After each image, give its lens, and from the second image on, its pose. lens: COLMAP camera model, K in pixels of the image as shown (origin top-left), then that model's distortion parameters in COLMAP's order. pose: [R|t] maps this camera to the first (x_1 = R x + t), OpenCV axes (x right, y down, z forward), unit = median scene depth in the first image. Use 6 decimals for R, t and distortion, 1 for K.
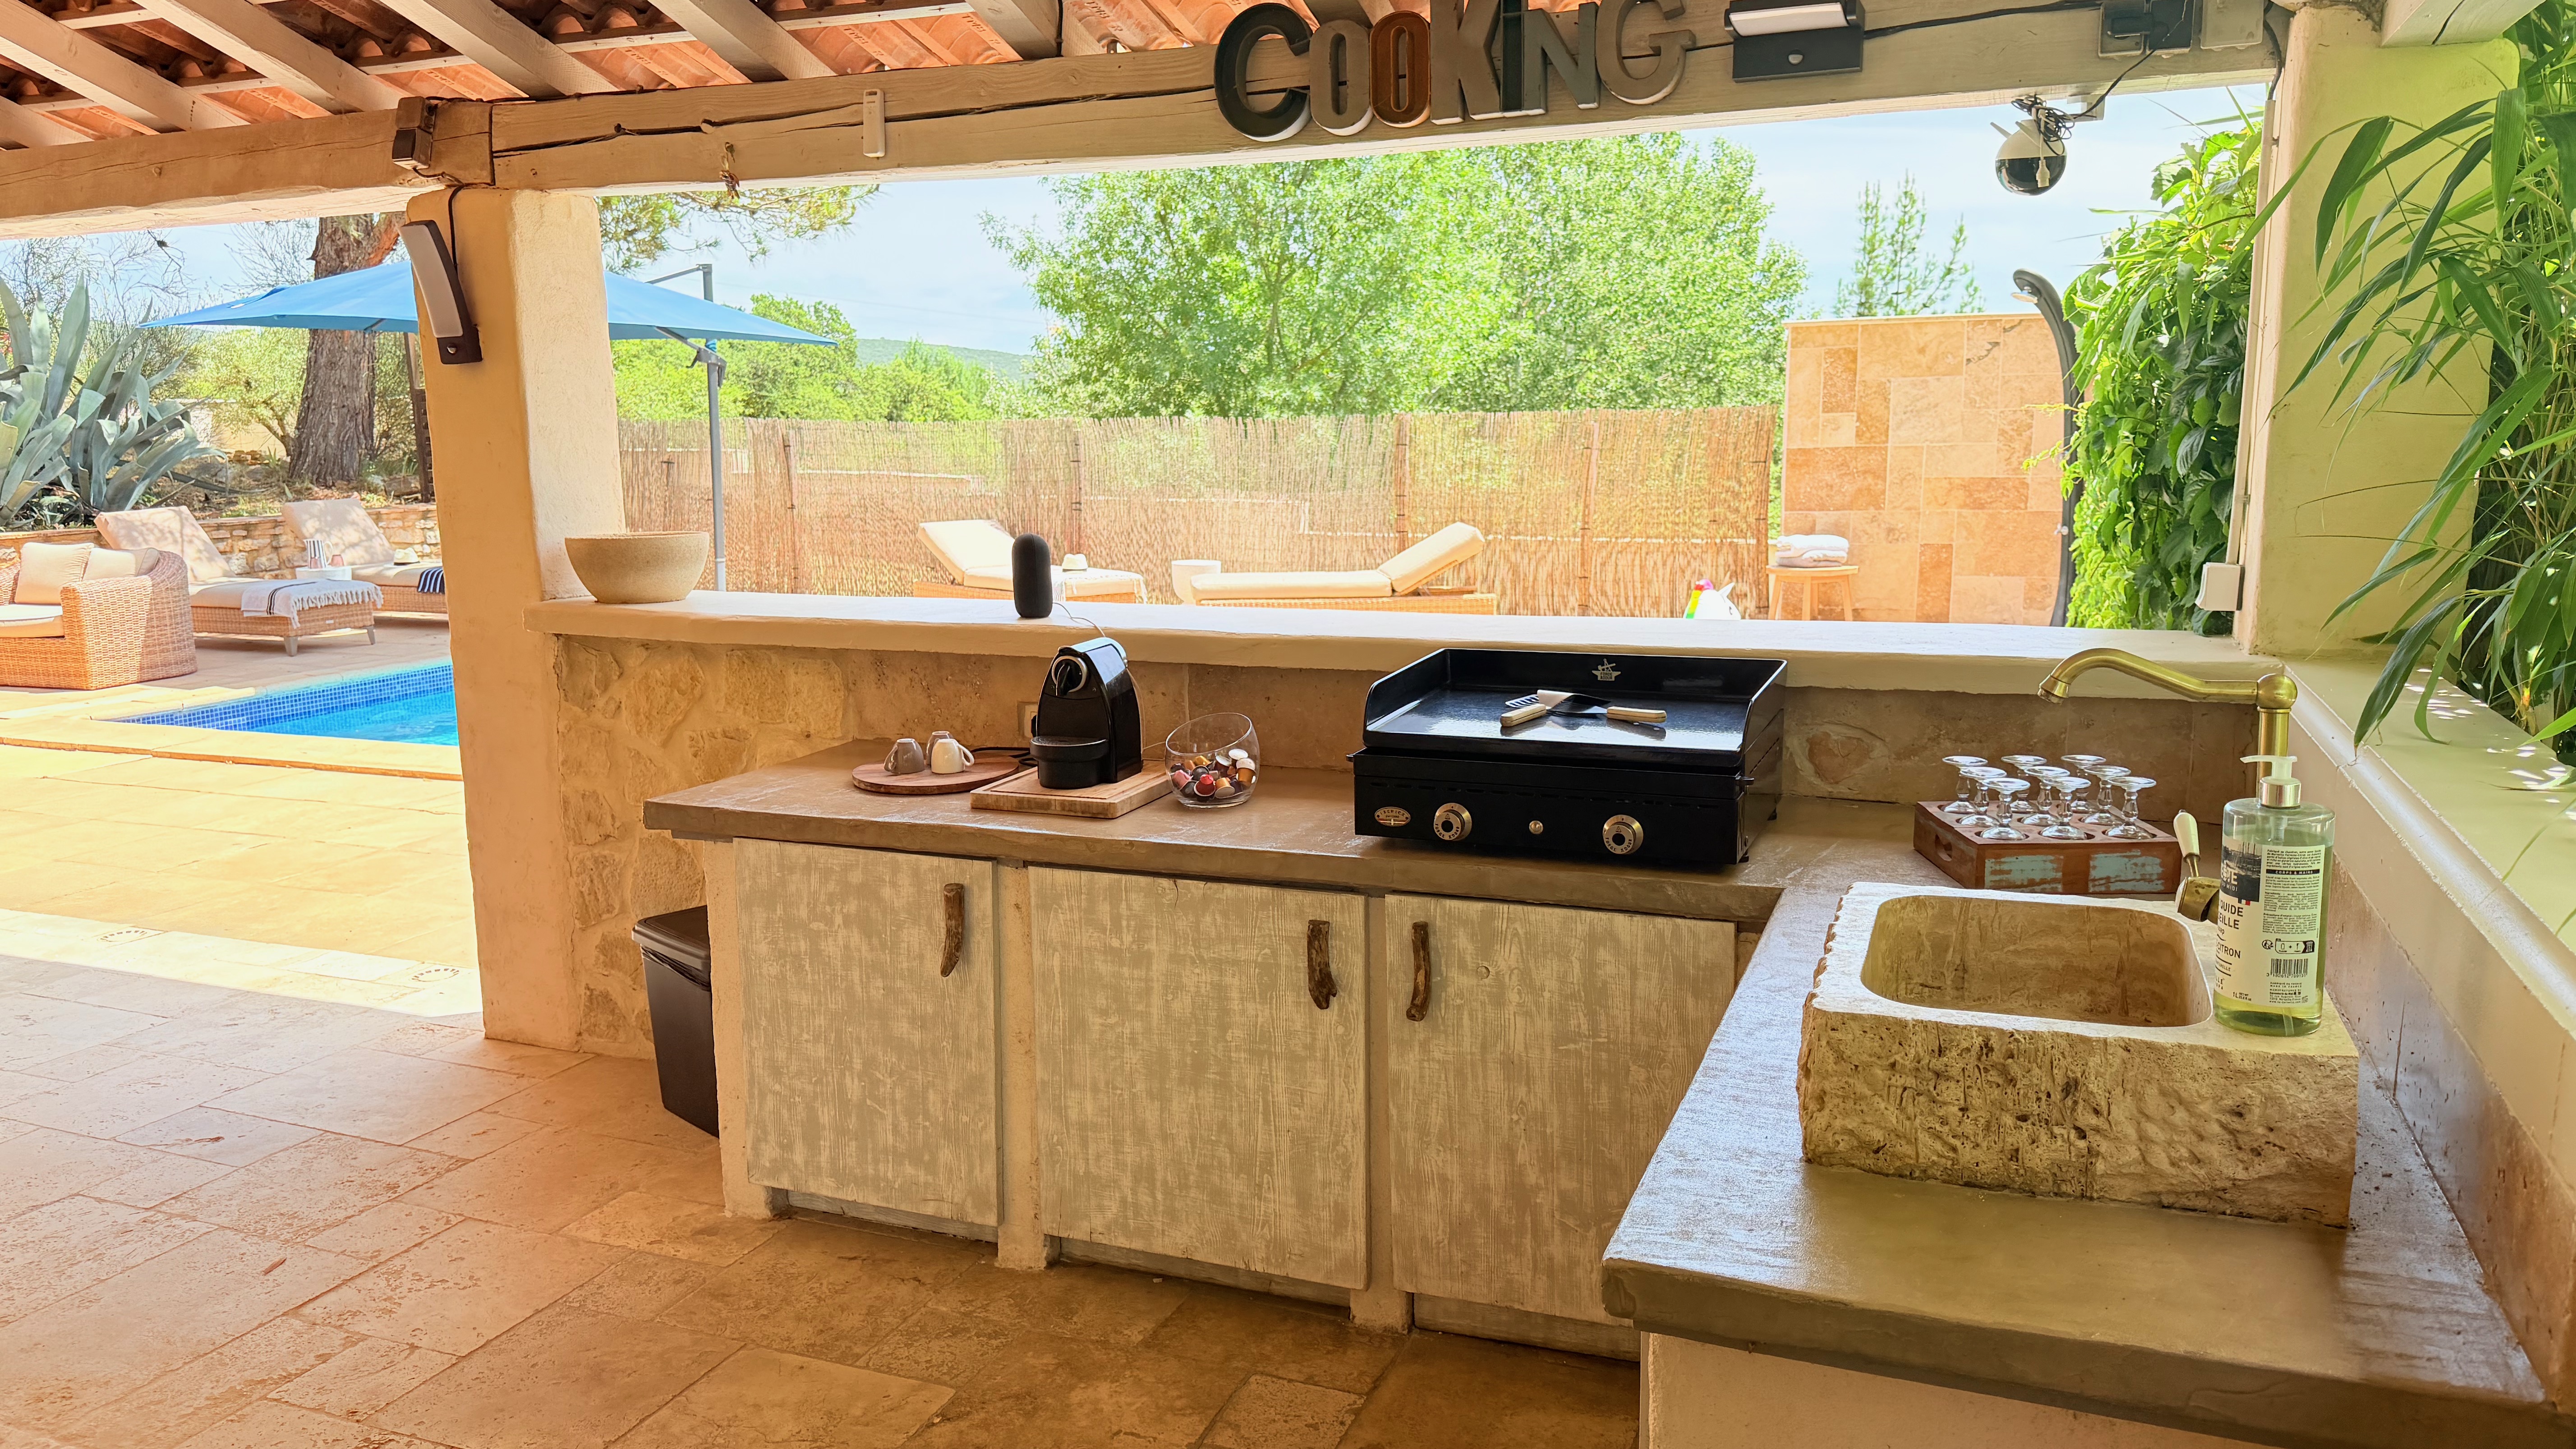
lens RADIAL K [[1788.7, 0, 1283.7], [0, 1788.7, 738.4], [0, 0, 1]] dist [0.030100, -0.039678]
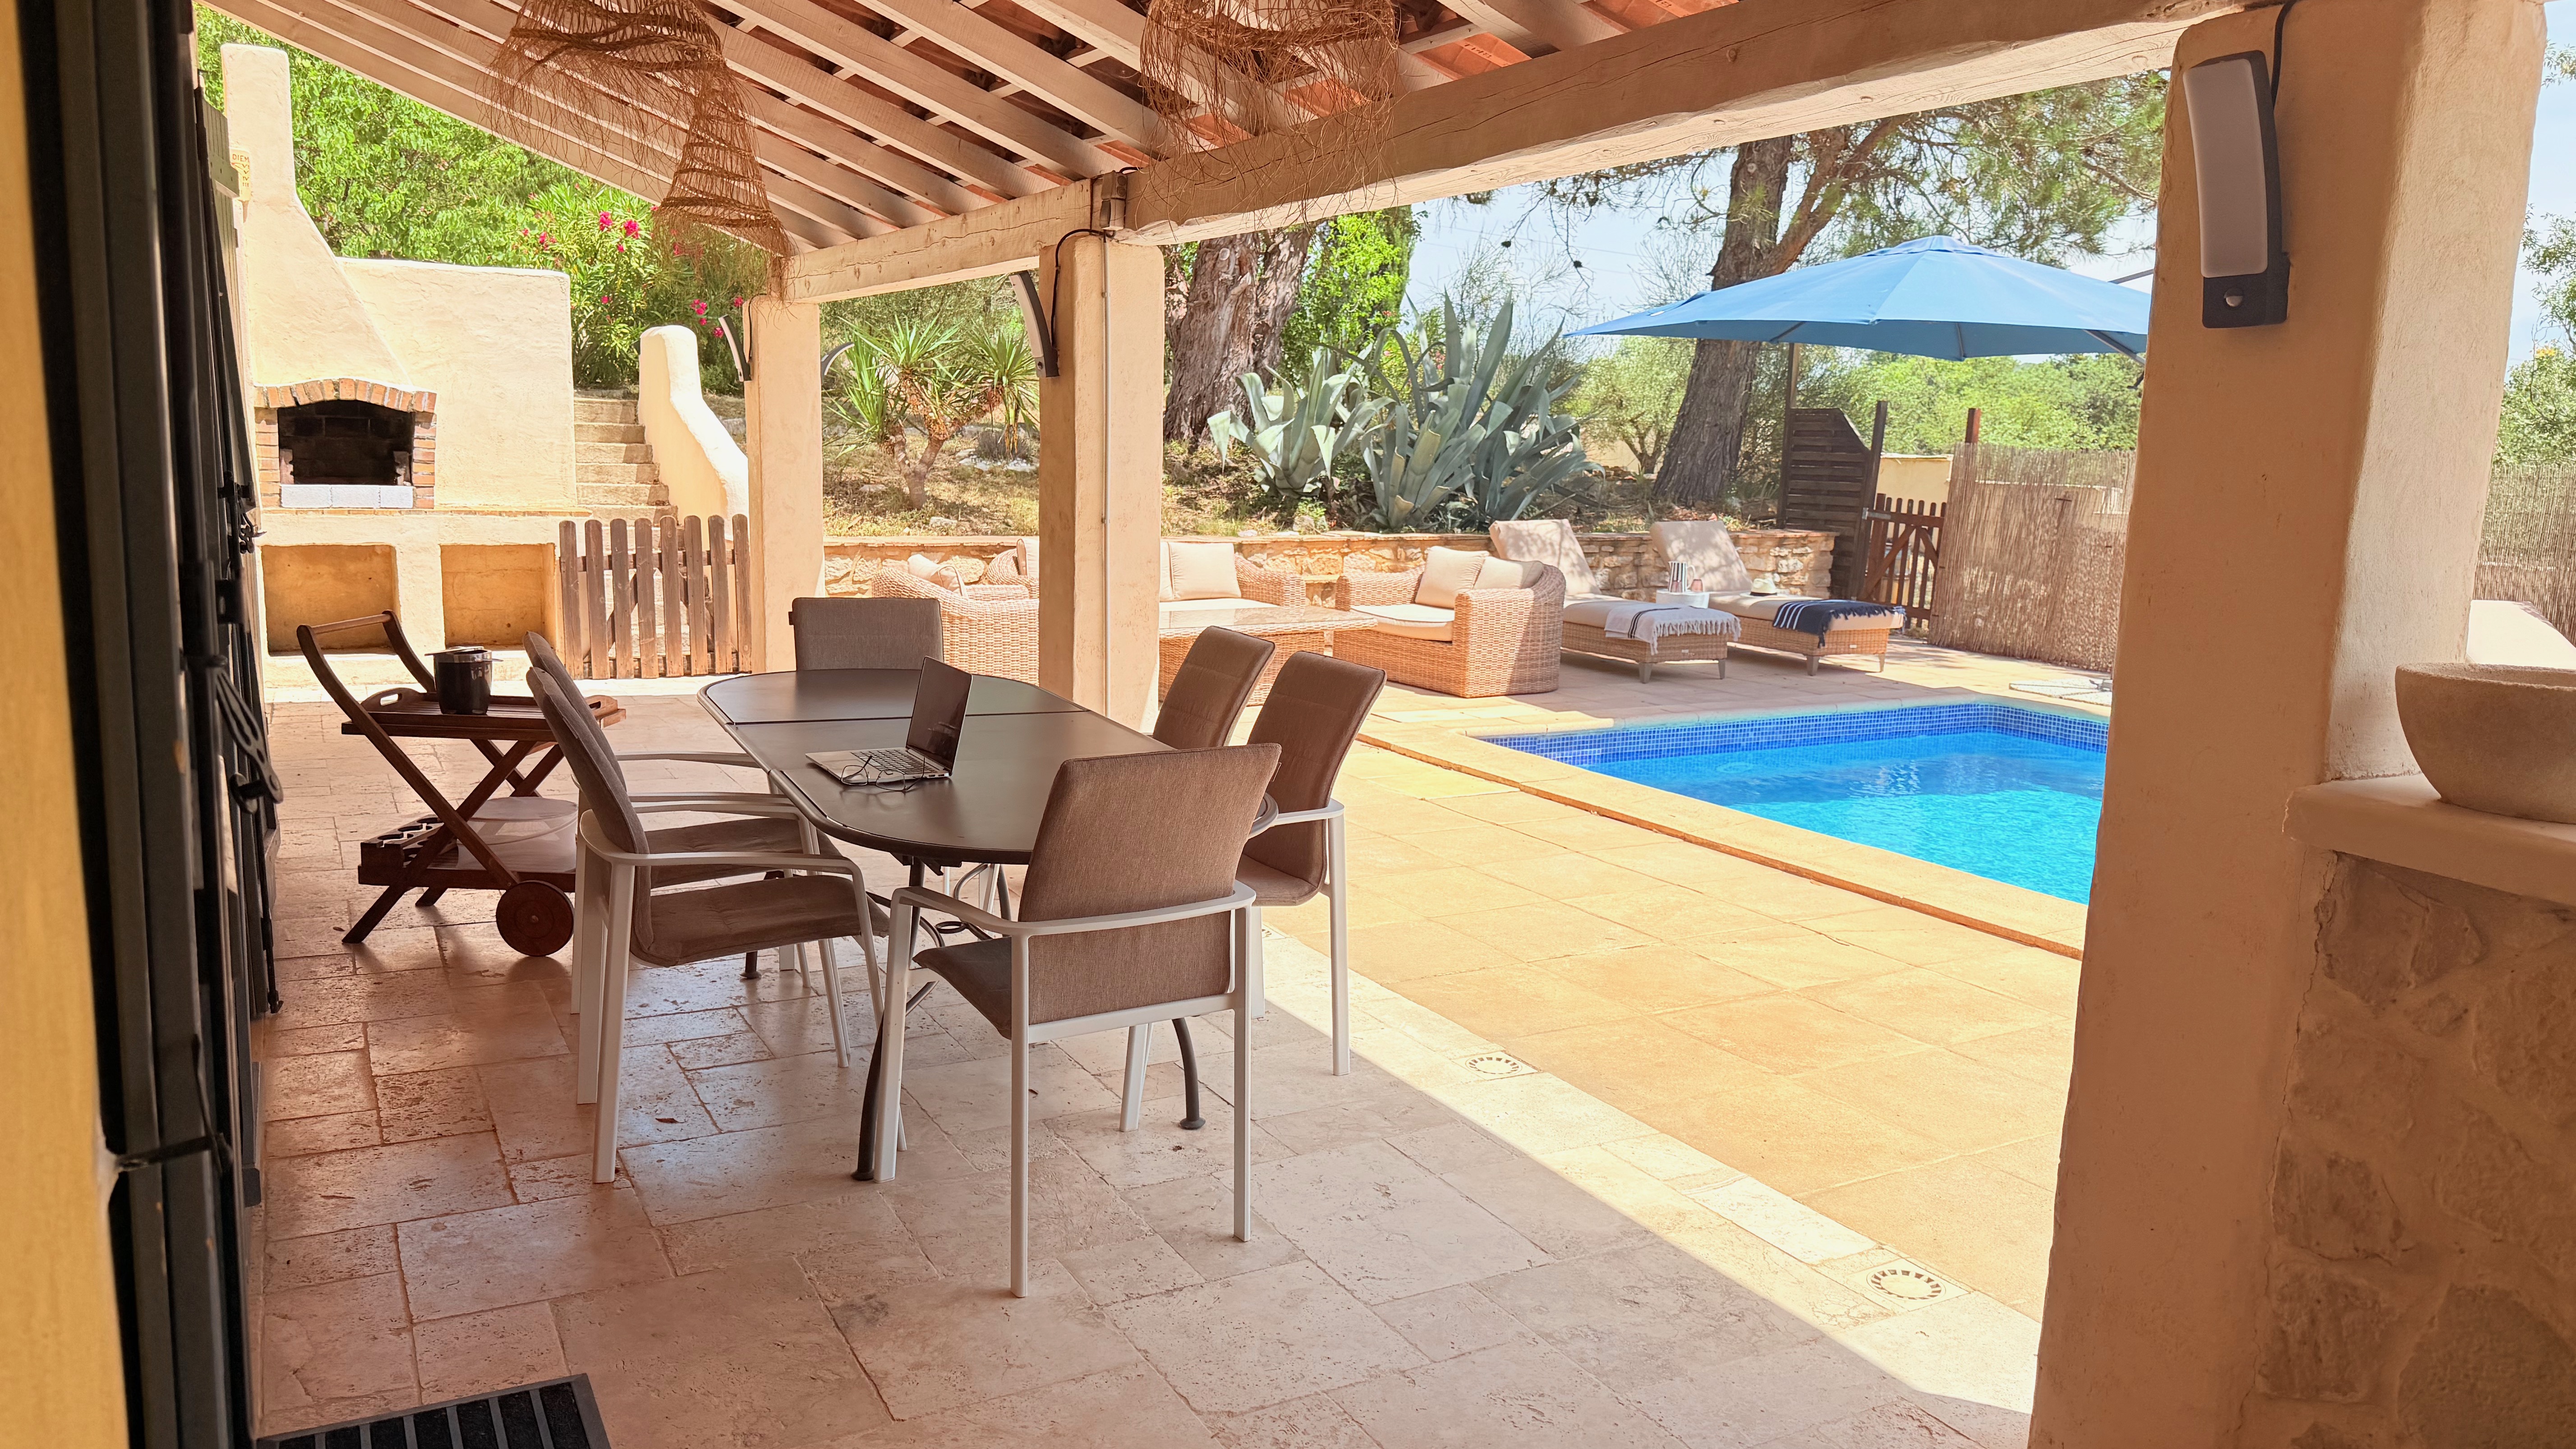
lens RADIAL K [[1788.7, 0, 1283.7], [0, 1788.7, 738.4], [0, 0, 1]] dist [0.030100, -0.039678]
pose [[0.775401, 0.136515, -0.616537, -0.100384], [-0.146645, 0.988589, 0.034464, -0.019442], [0.614206, 0.063689, 0.786572, 0.124939]]
